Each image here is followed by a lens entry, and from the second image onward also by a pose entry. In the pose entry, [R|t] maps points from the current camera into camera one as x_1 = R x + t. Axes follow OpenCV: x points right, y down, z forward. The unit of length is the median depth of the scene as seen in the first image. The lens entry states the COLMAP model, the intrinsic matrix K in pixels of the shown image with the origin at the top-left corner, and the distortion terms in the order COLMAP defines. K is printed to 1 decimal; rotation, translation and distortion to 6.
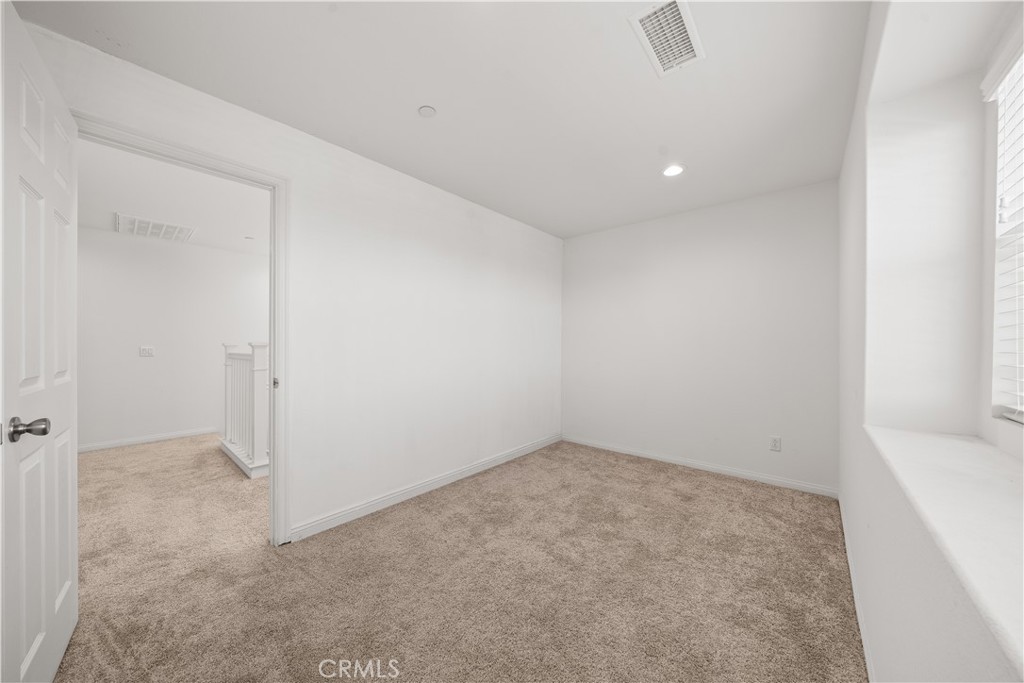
lens RADIAL K [[348.1, 0, 511.8], [0, 348.1, 344.7], [0, 0, 1]] dist [-0.008723, -0.000127]
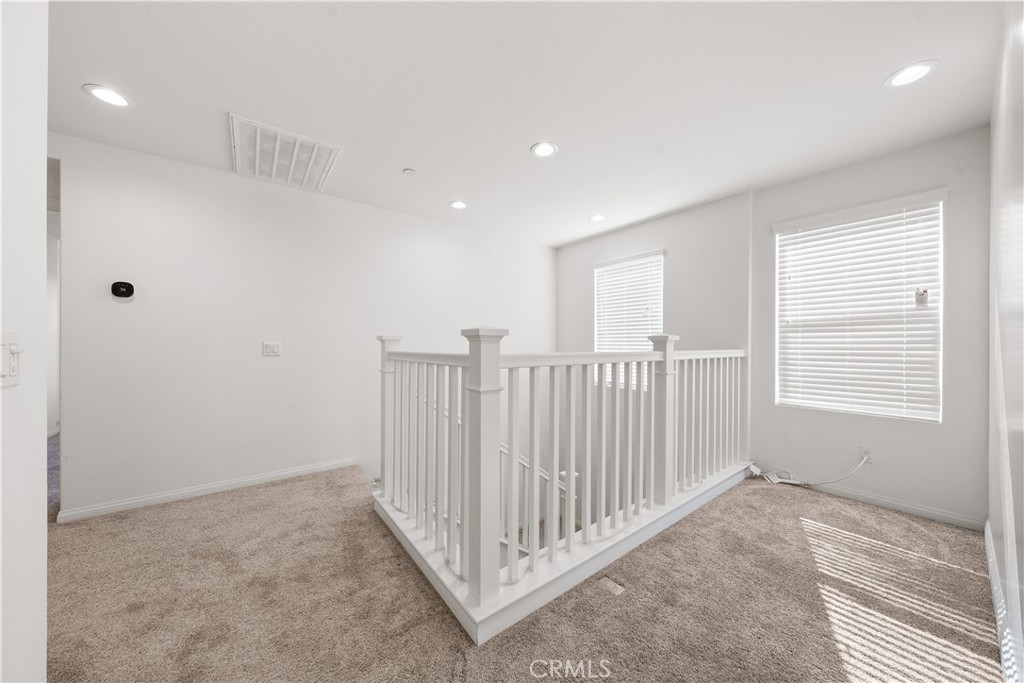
lens RADIAL K [[348.1, 0, 511.8], [0, 348.1, 344.7], [0, 0, 1]] dist [-0.008723, -0.000127]
pose [[0.978741, 0.002404, -0.205087, -0.538473], [-0.002742, 0.999995, -0.001361, 0.013046], [0.205083, 0.001895, 0.978743, 0.507018]]
